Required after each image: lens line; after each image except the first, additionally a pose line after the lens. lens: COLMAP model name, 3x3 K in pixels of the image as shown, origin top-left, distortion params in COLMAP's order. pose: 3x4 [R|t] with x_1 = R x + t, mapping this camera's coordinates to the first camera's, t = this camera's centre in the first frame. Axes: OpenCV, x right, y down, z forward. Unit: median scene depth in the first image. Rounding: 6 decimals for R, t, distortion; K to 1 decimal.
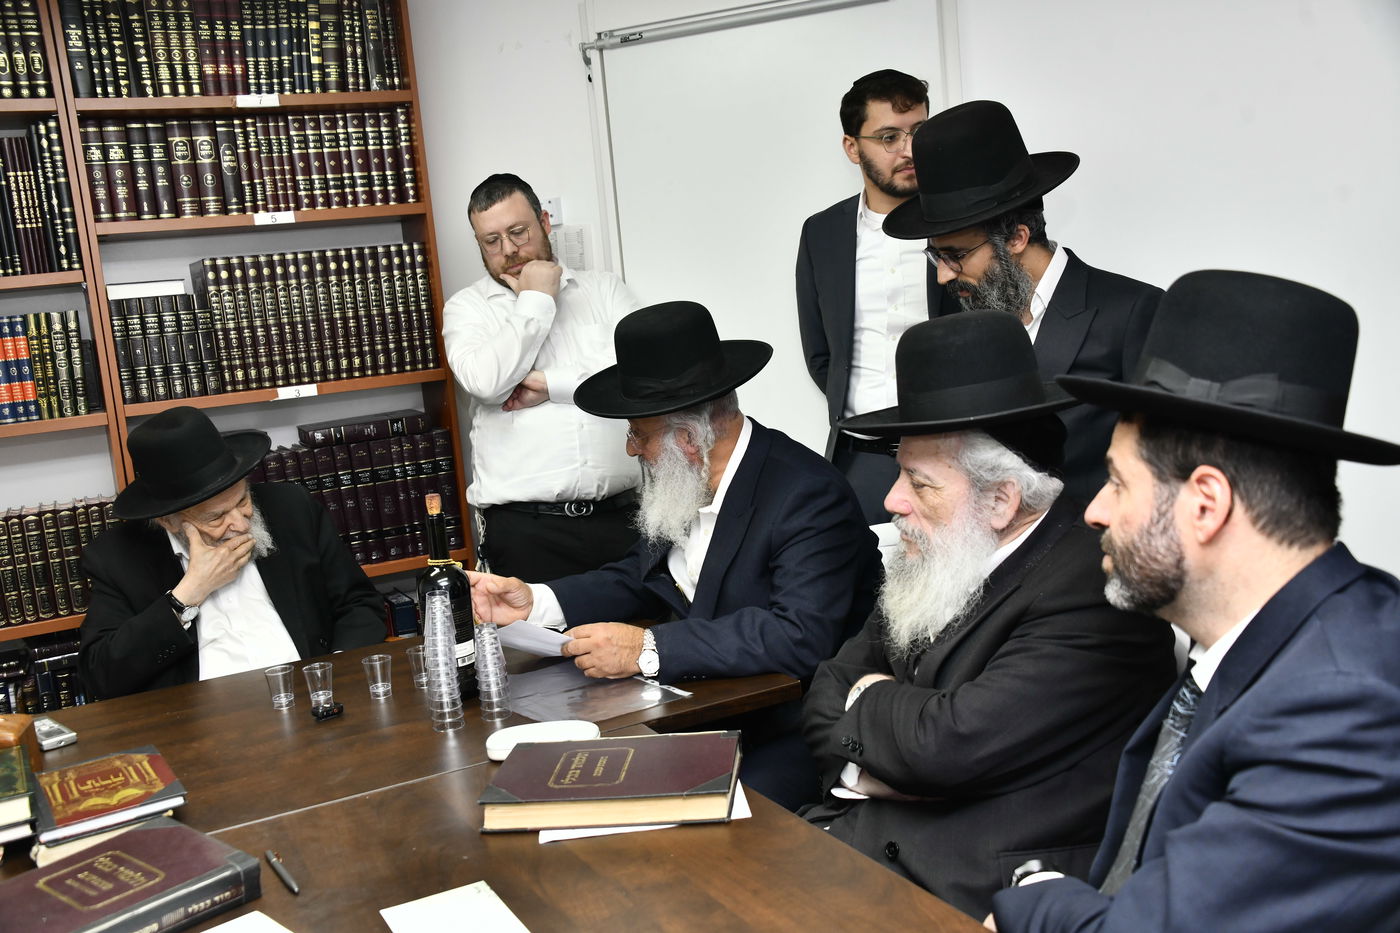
lens RADIAL K [[1332.7, 0, 686.8], [0, 1332.7, 461.5], [0, 0, 1]] dist [0.008044, 0.000000]
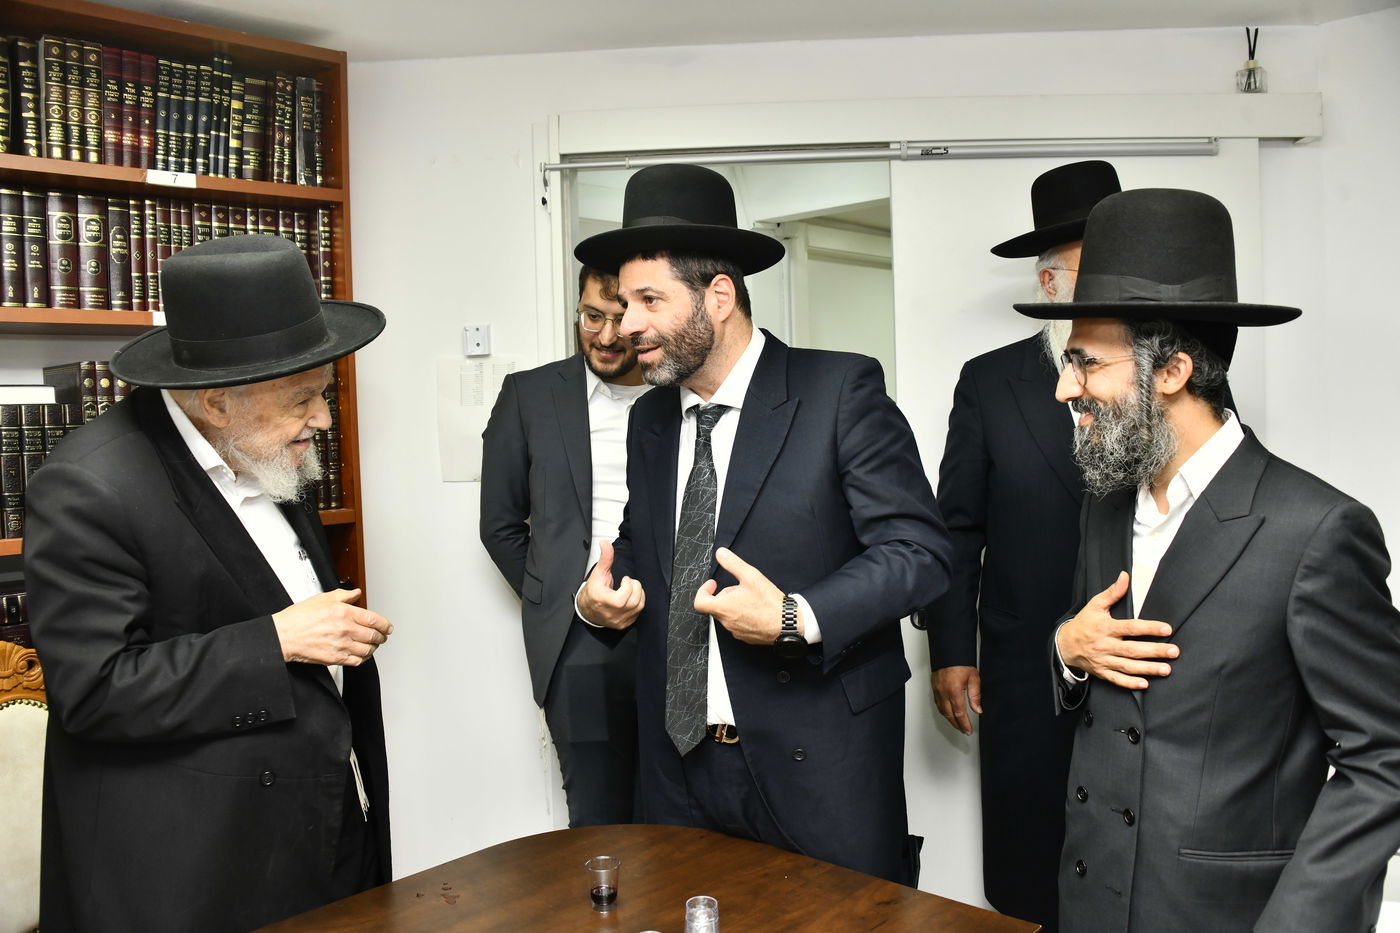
lens RADIAL K [[1107.2, 0, 696.4], [0, 1107.2, 460.2], [0, 0, 1]] dist [-0.148875, 0.074651]
pose [[0.937392, 0.053793, 0.344098, -0.227921], [-0.017296, 0.993971, -0.108269, -0.030618], [-0.347848, 0.095539, 0.932671, 0.281582]]
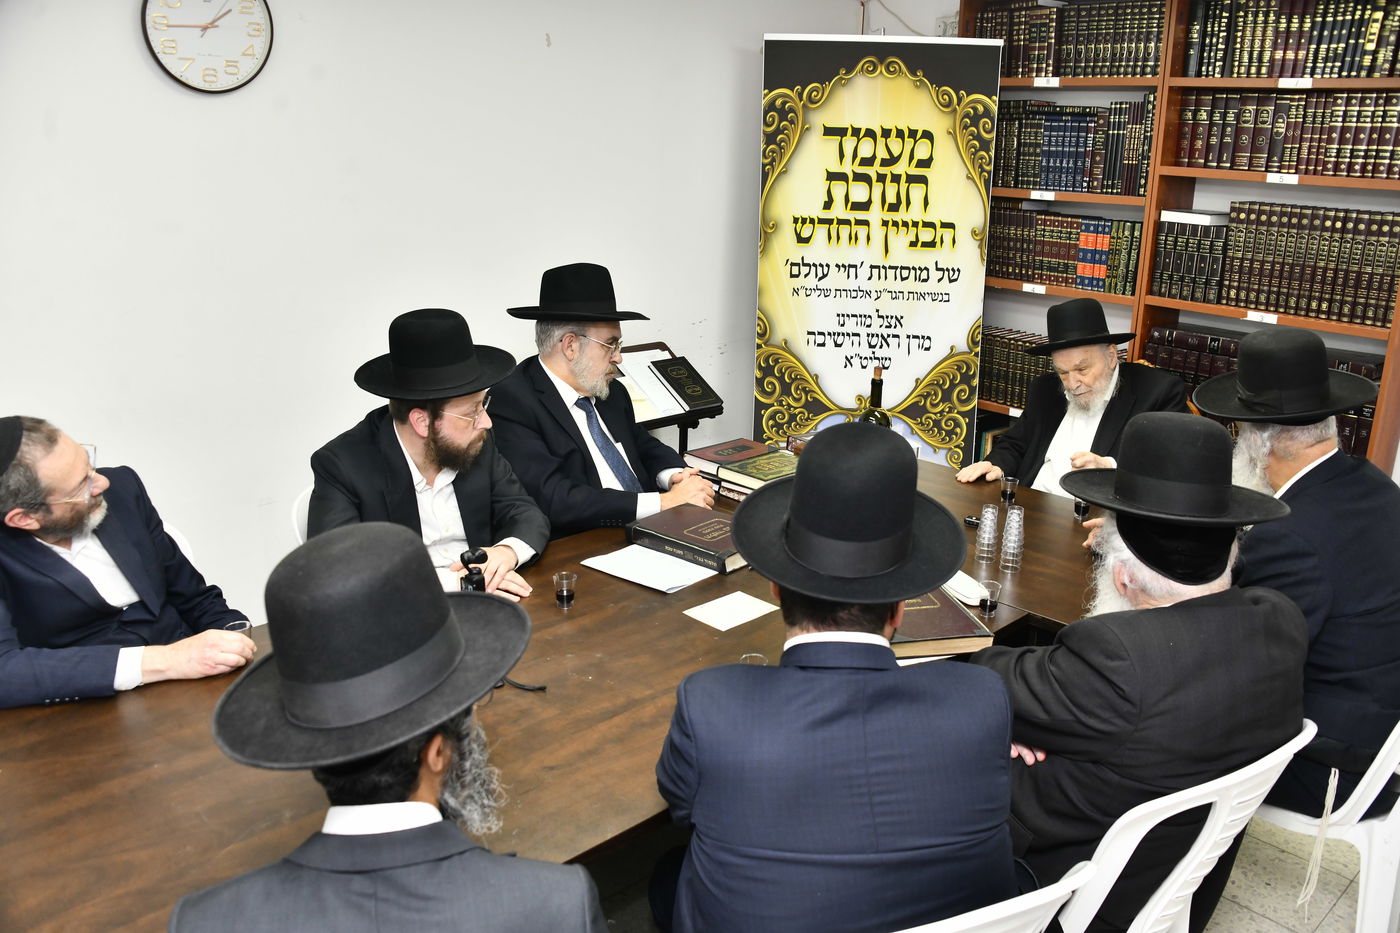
lens RADIAL K [[1107.2, 0, 696.3], [0, 1107.2, 474.1], [0, 0, 1]] dist [-0.148875, 0.074651]
pose [[0.294554, 0.373591, -0.879584, 0.492050], [-0.178385, 0.925735, 0.333456, -0.155953], [0.938838, 0.058684, 0.339322, 0.165377]]
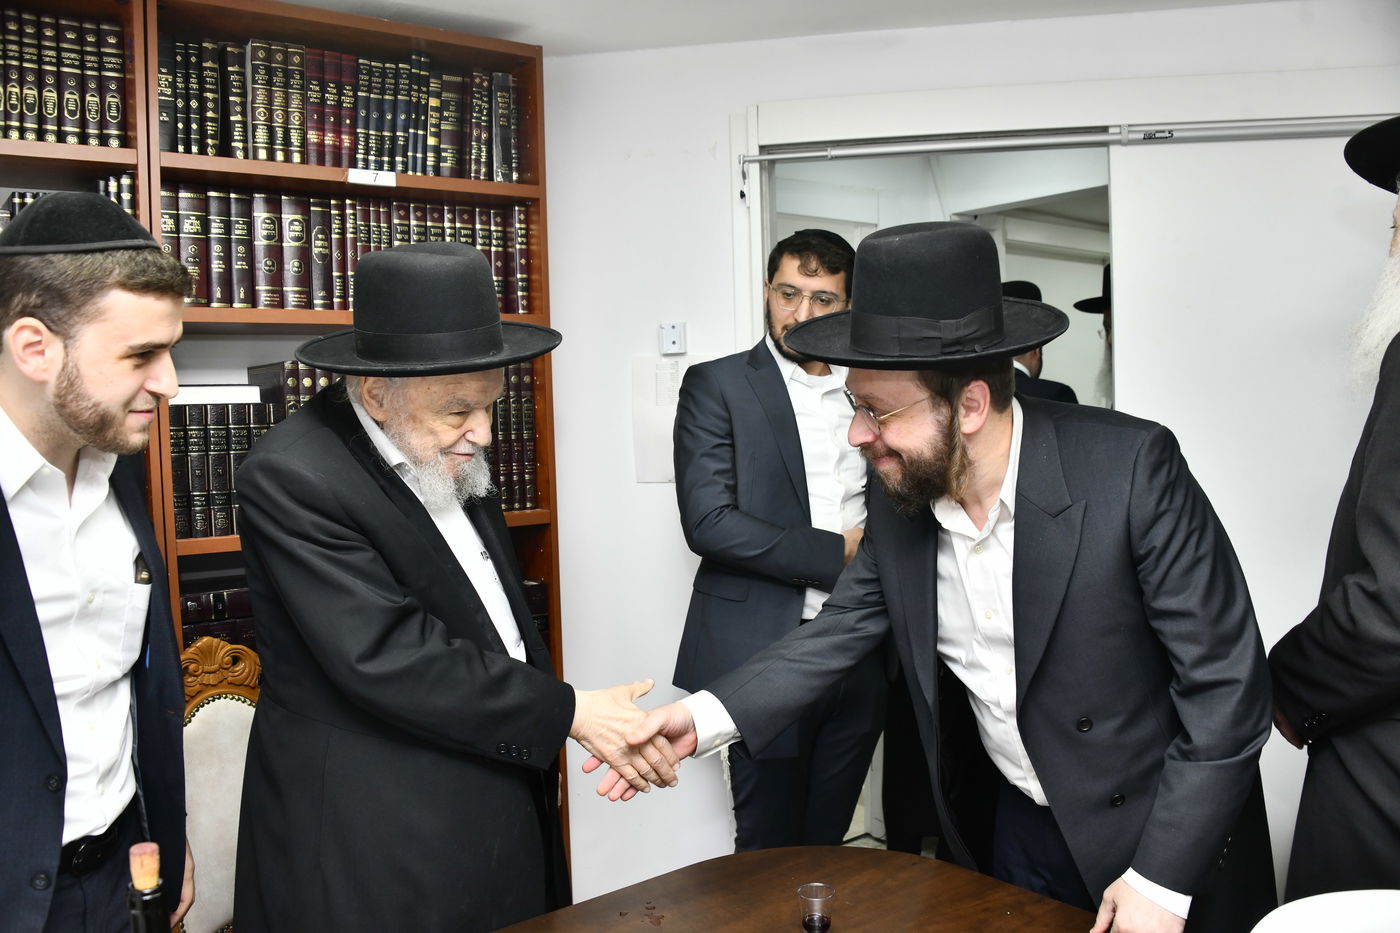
lens RADIAL K [[1107.2, 0, 706.4], [0, 1107.2, 467.2], [0, 0, 1]] dist [-0.148875, 0.074651]
pose [[0.976691, 0.059189, 0.206330, -0.240486], [-0.040362, 0.994726, -0.094292, -0.036650], [-0.210823, 0.083766, 0.973929, 0.311592]]
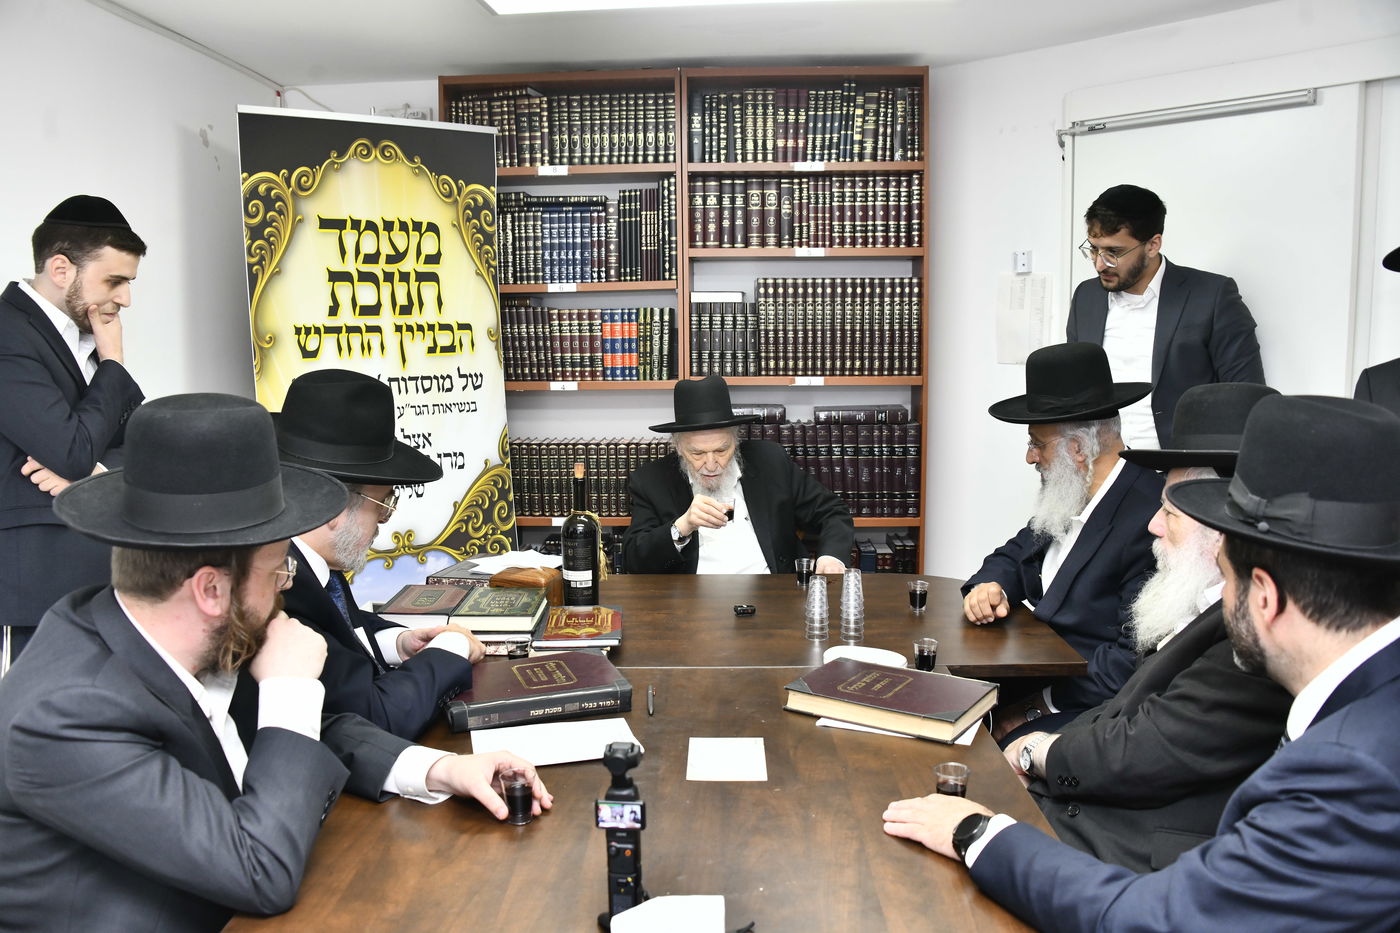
lens RADIAL K [[1107.2, 0, 697.4], [0, 1107.2, 455.0], [0, 0, 1]] dist [-0.148875, 0.074651]
pose [[0.878545, 0.143792, -0.455502, 0.126055], [-0.138735, 0.989319, 0.044723, -0.012837], [0.457067, 0.023903, 0.889111, -0.037741]]
